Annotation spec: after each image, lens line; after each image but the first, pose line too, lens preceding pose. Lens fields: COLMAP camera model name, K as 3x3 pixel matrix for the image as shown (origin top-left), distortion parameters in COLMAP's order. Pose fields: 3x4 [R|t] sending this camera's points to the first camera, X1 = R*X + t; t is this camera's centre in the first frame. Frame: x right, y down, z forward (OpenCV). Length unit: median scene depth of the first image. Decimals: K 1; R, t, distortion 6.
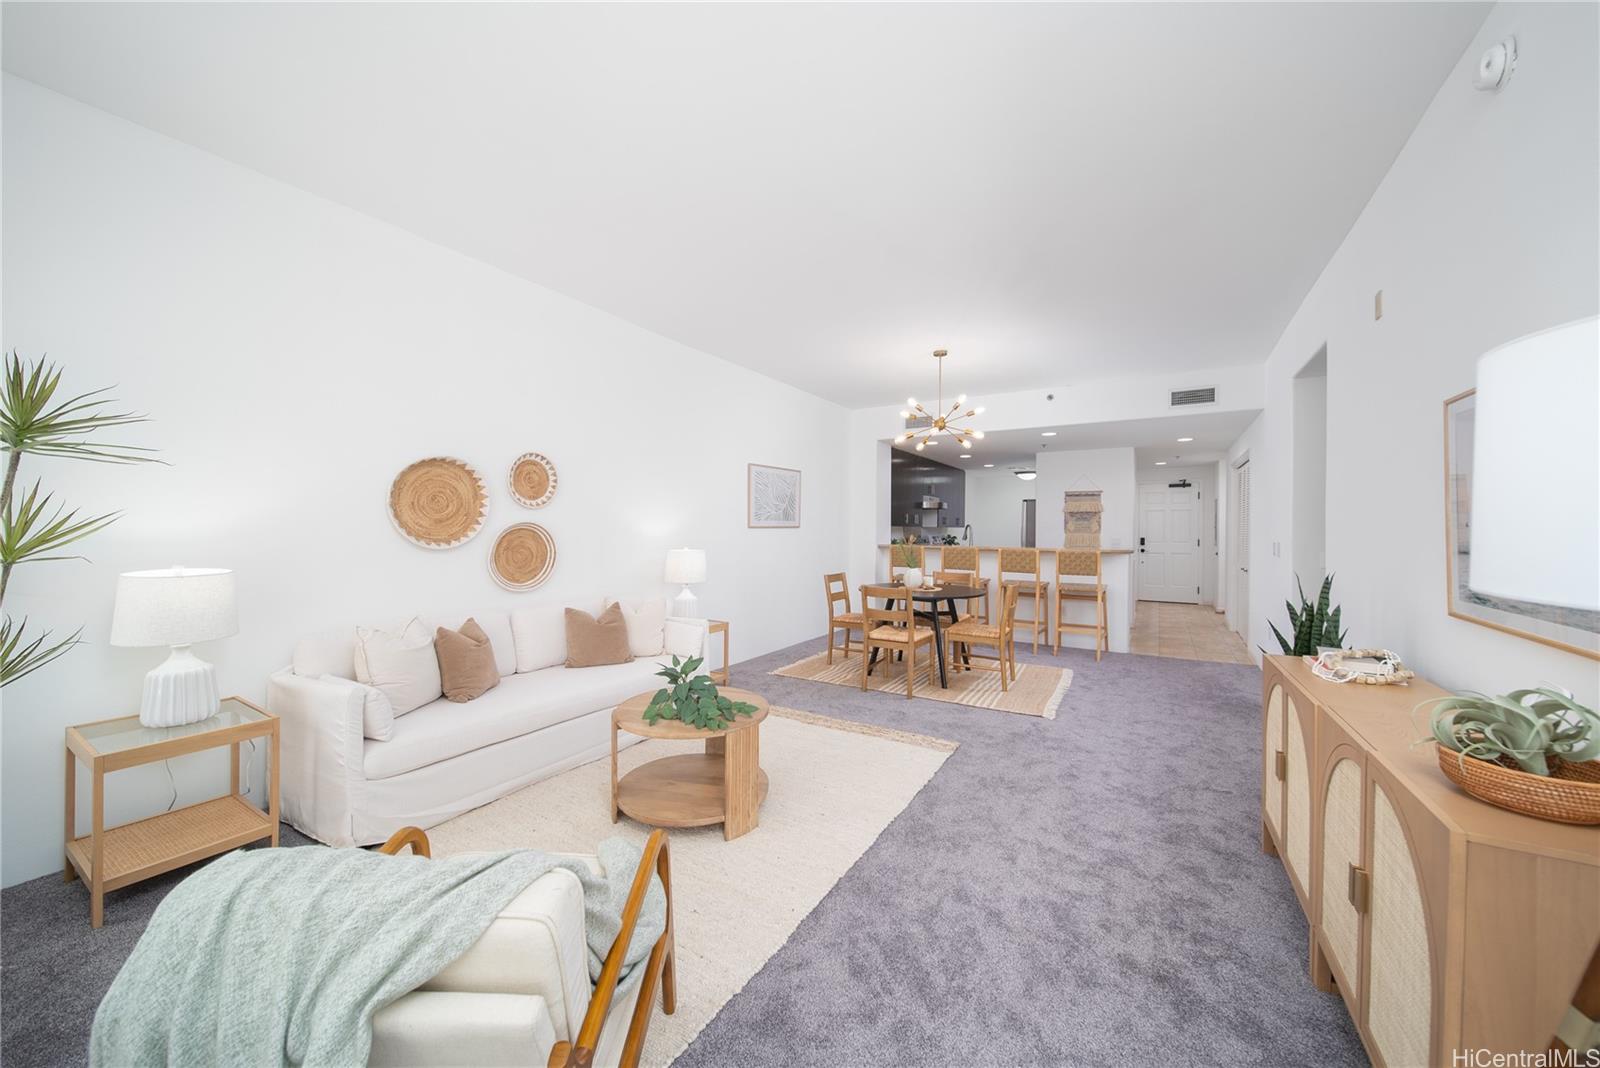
lens RADIAL K [[577.9, 0, 805.8], [0, 577.9, 525.8], [0, 0, 1]] dist [-0.002343, -0.000108]
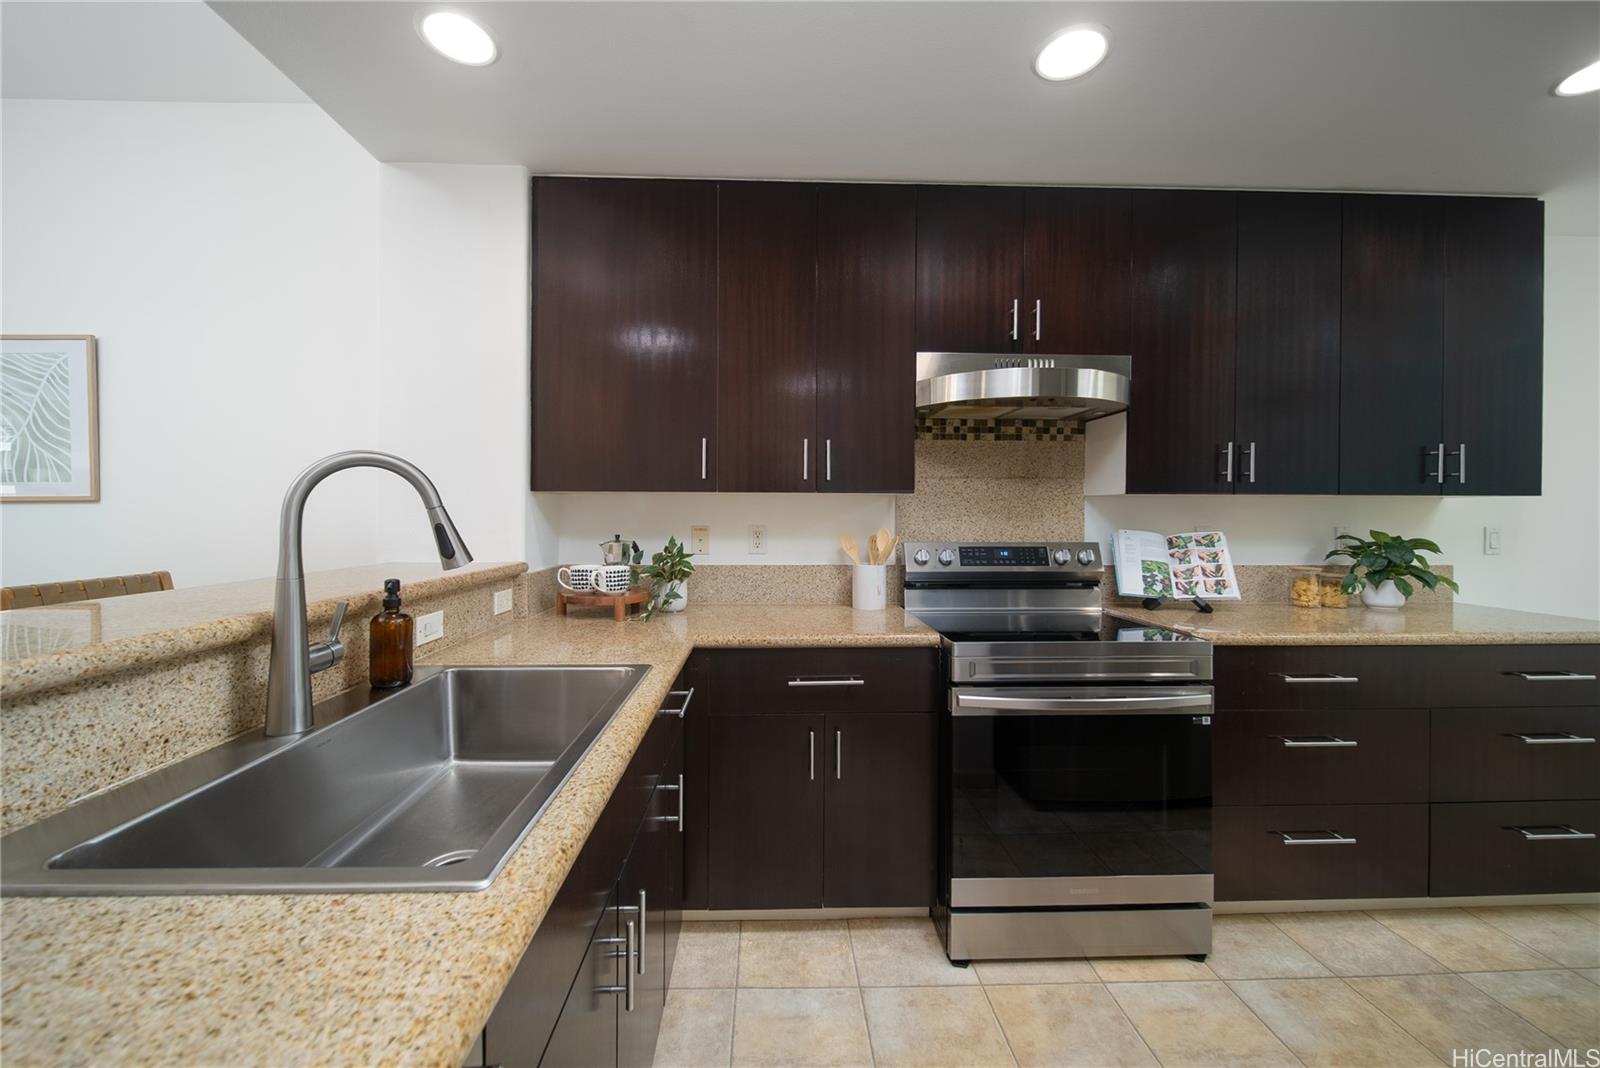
lens RADIAL K [[577.9, 0, 789.6], [0, 577.9, 514.7], [0, 0, 1]] dist [-0.002343, -0.000108]
pose [[0.544611, -0.004396, -0.838677, 0.578898], [0.005008, 0.999985, -0.001989, 0.017108], [0.838674, -0.003117, 0.544625, 1.324822]]
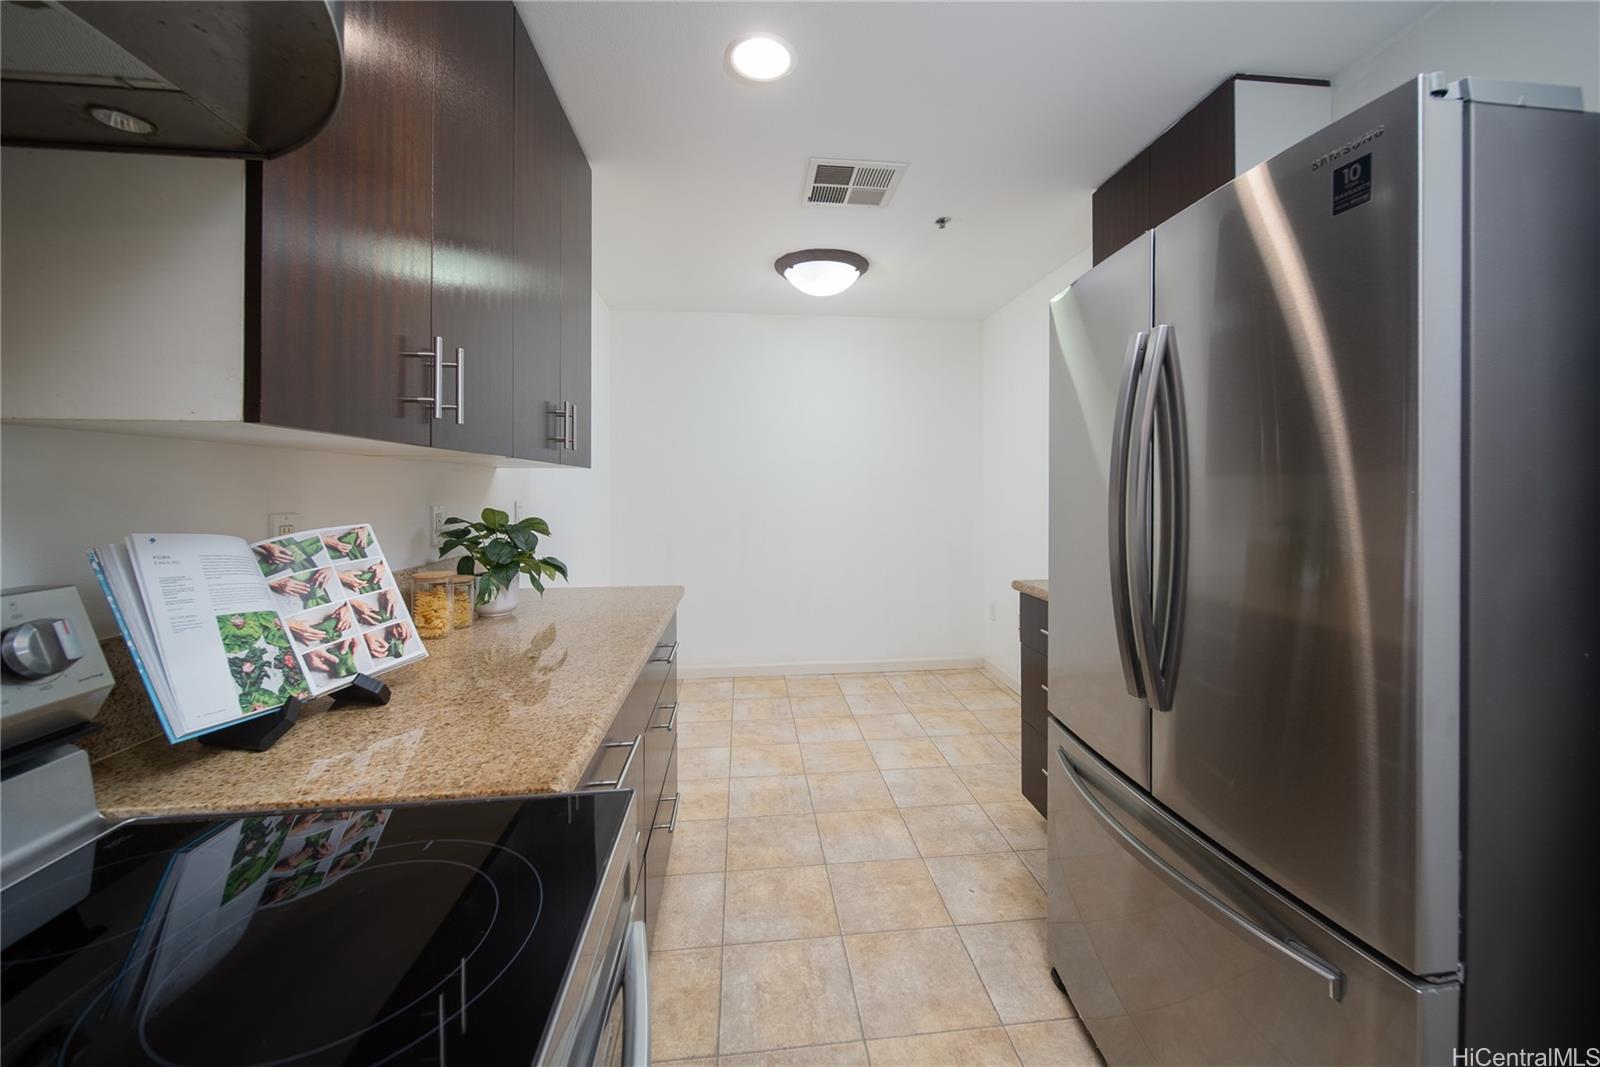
lens RADIAL K [[619.7, 0, 814.6], [0, 619.7, 489.4], [0, 0, 1]] dist [-0.000741, 0.000299]
pose [[0.784435, -0.006151, 0.620180, 0.401925], [0.000161, 0.999953, 0.009714, 0.016454], [-0.620211, -0.007520, 0.784399, 1.533026]]
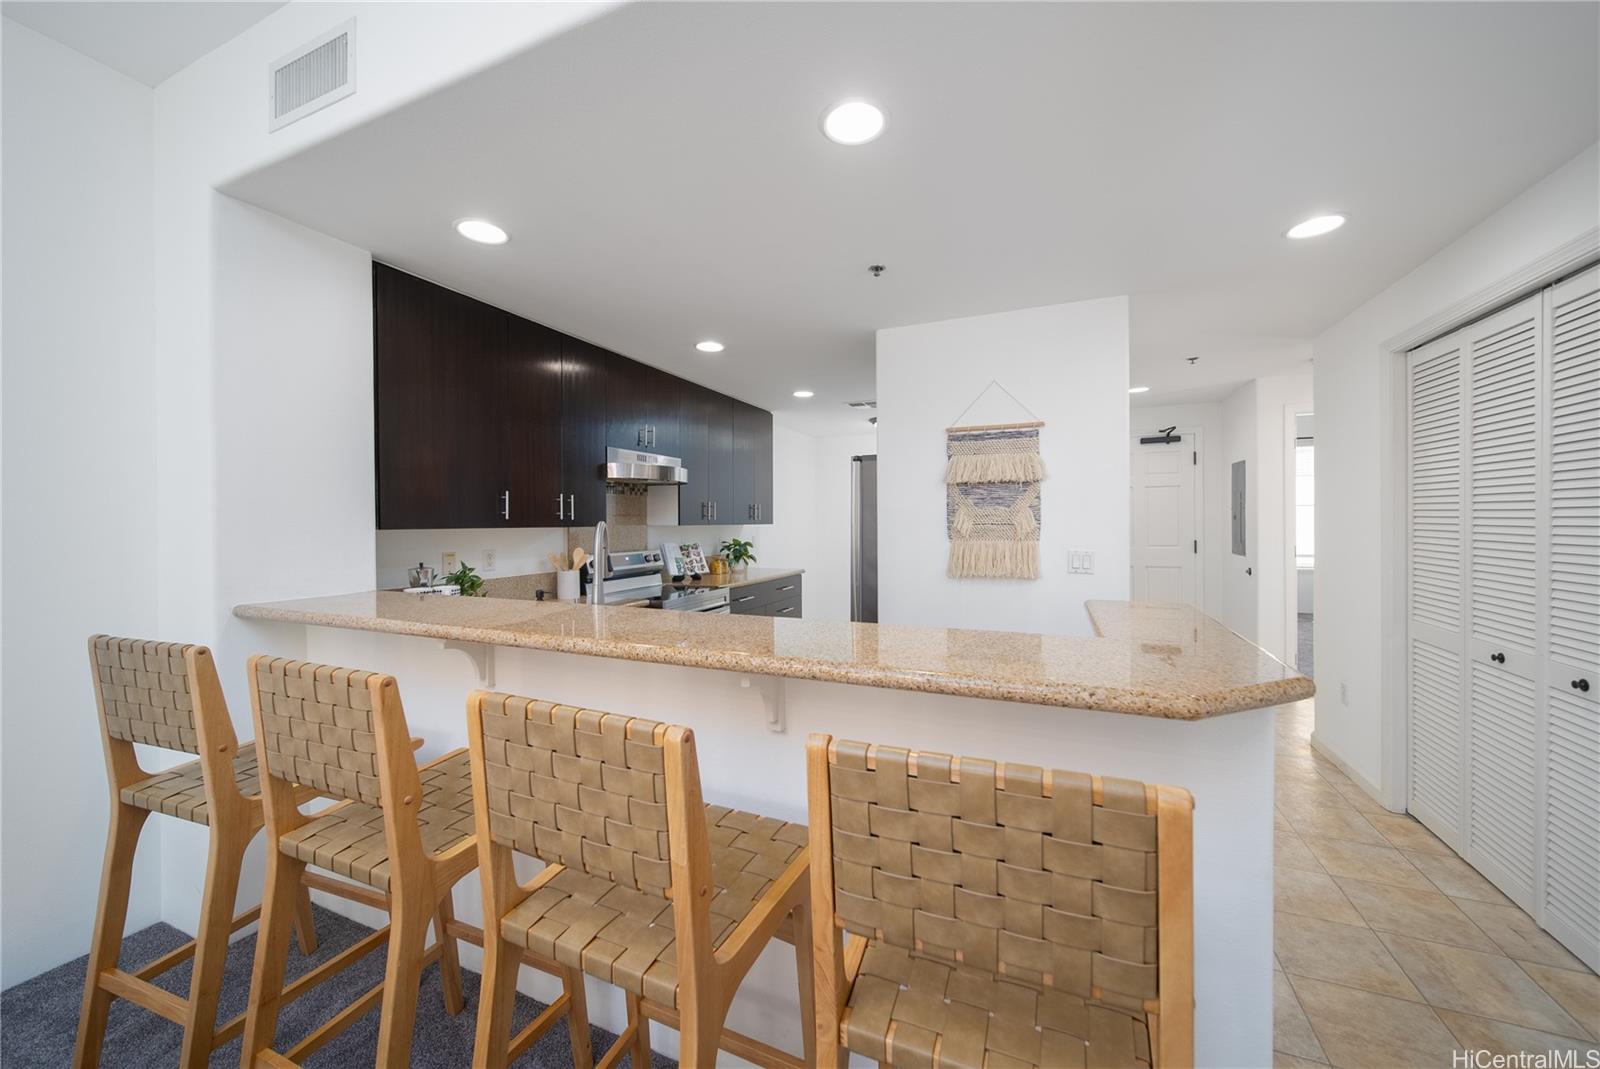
lens RADIAL K [[577.9, 0, 790.8], [0, 577.9, 525.1], [0, 0, 1]] dist [-0.002343, -0.000108]
pose [[0.992232, -0.014595, 0.123544, 0.441751], [0.013240, 0.999843, 0.011785, -0.003096], [-0.123696, -0.010058, 0.992269, 0.939865]]
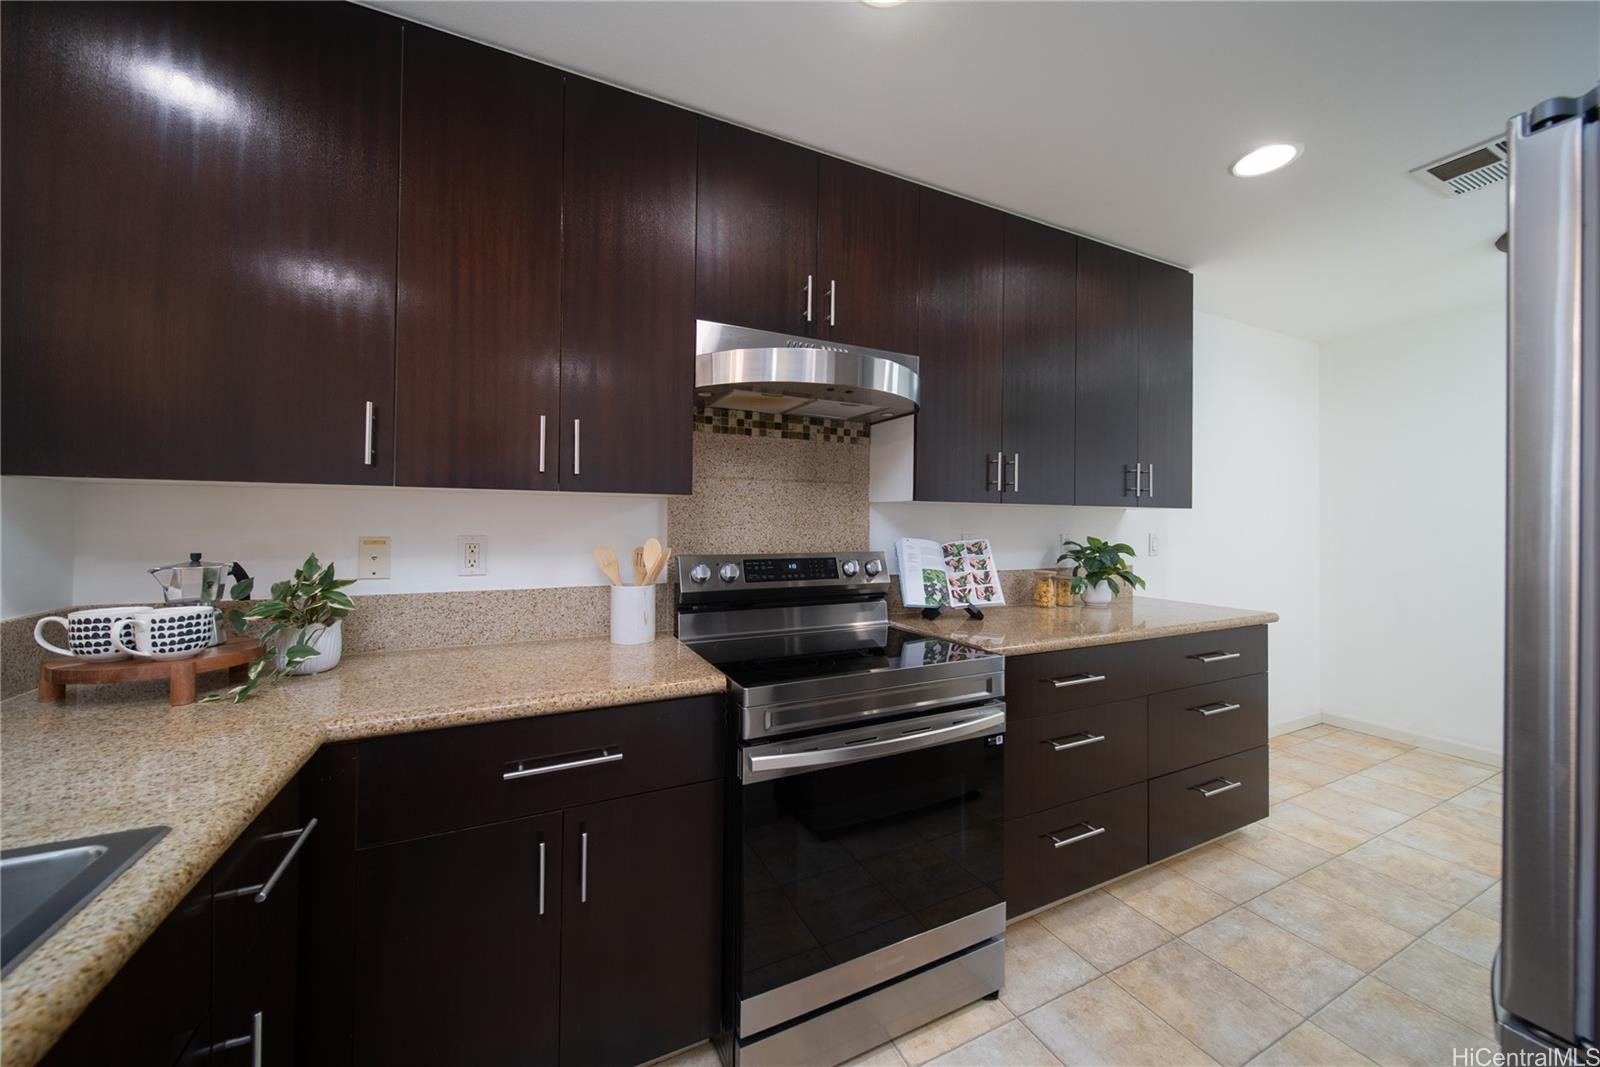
lens RADIAL K [[577.9, 0, 810.2], [0, 577.9, 513.5], [0, 0, 1]] dist [-0.002343, -0.000108]
pose [[0.843911, -0.009451, -0.536400, 0.523515], [0.001499, 0.999882, -0.015258, 0.017199], [0.536481, 0.012073, 0.843826, 1.374671]]
